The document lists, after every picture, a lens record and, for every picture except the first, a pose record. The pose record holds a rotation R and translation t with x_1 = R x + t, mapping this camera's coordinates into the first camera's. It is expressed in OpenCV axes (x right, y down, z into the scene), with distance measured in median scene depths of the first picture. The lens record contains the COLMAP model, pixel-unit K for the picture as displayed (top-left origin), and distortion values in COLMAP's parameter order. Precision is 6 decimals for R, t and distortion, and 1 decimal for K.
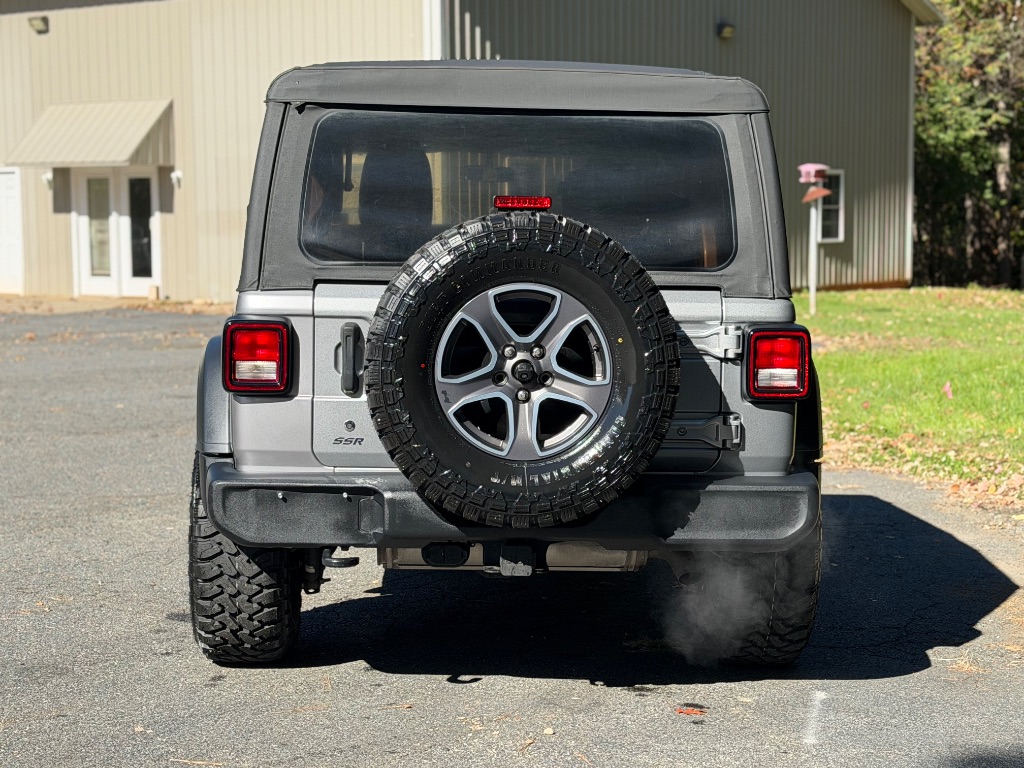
lens RADIAL K [[1898.3, 0, 512.0], [0, 1898.3, 384.0], [0, 0, 1]] dist [0.119974, 0.435896]
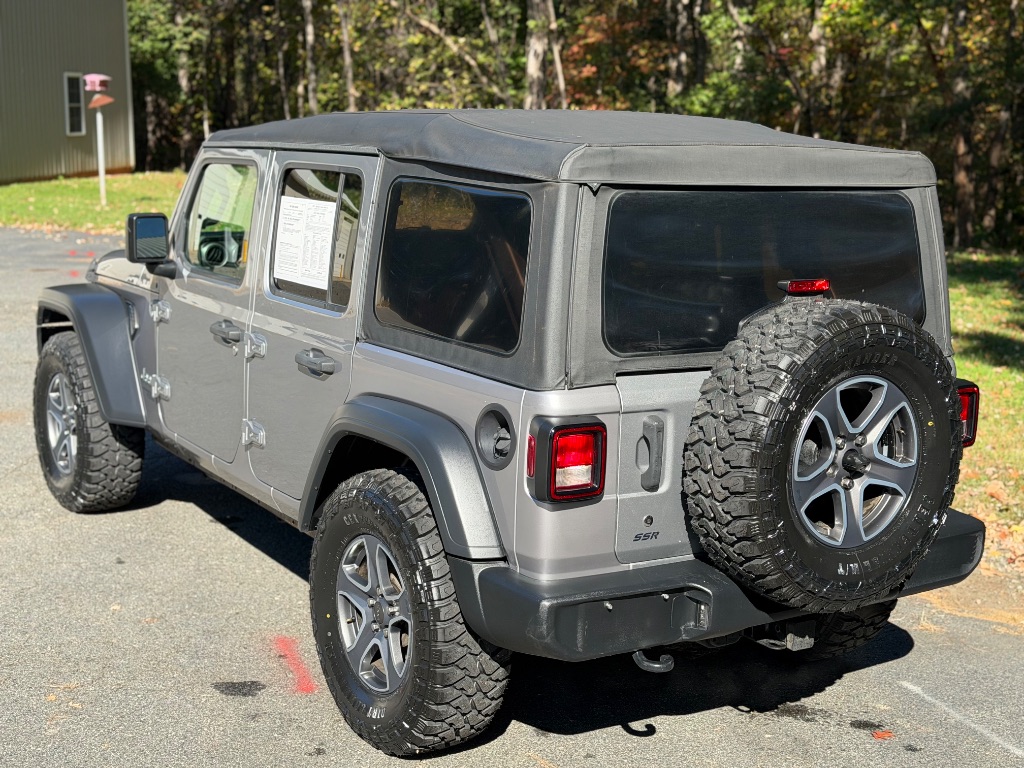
lens RADIAL K [[1461.2, 0, 512.0], [0, 1461.2, 384.0], [0, 0, 1]] dist [0.109809, 0.037630]
pose [[0.848814, -0.077371, 0.522999, -0.090259], [0.018459, 0.992967, 0.116939, -0.023147], [-0.528369, -0.089606, 0.844273, 0.070945]]
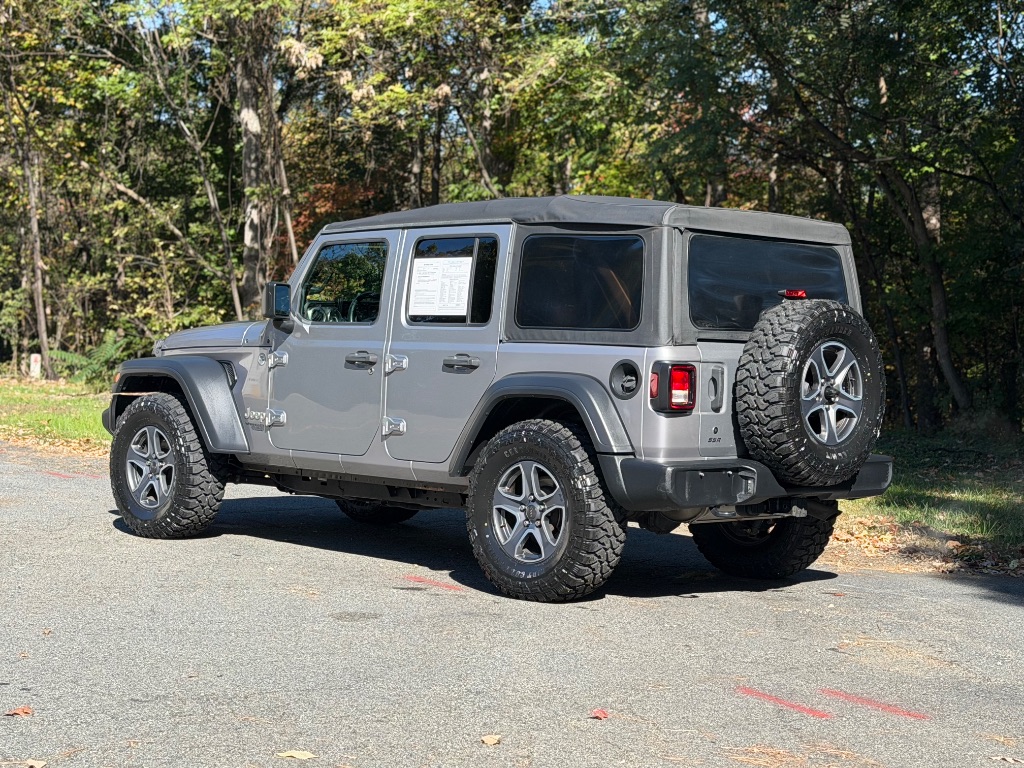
lens RADIAL K [[1898.3, 0, 512.0], [0, 1898.3, 384.0], [0, 0, 1]] dist [0.119974, 0.435896]
pose [[0.723581, -0.004778, 0.690223, -0.224060], [0.034304, 0.998989, -0.029046, 0.004016], [-0.689387, 0.044694, 0.723013, -0.006512]]
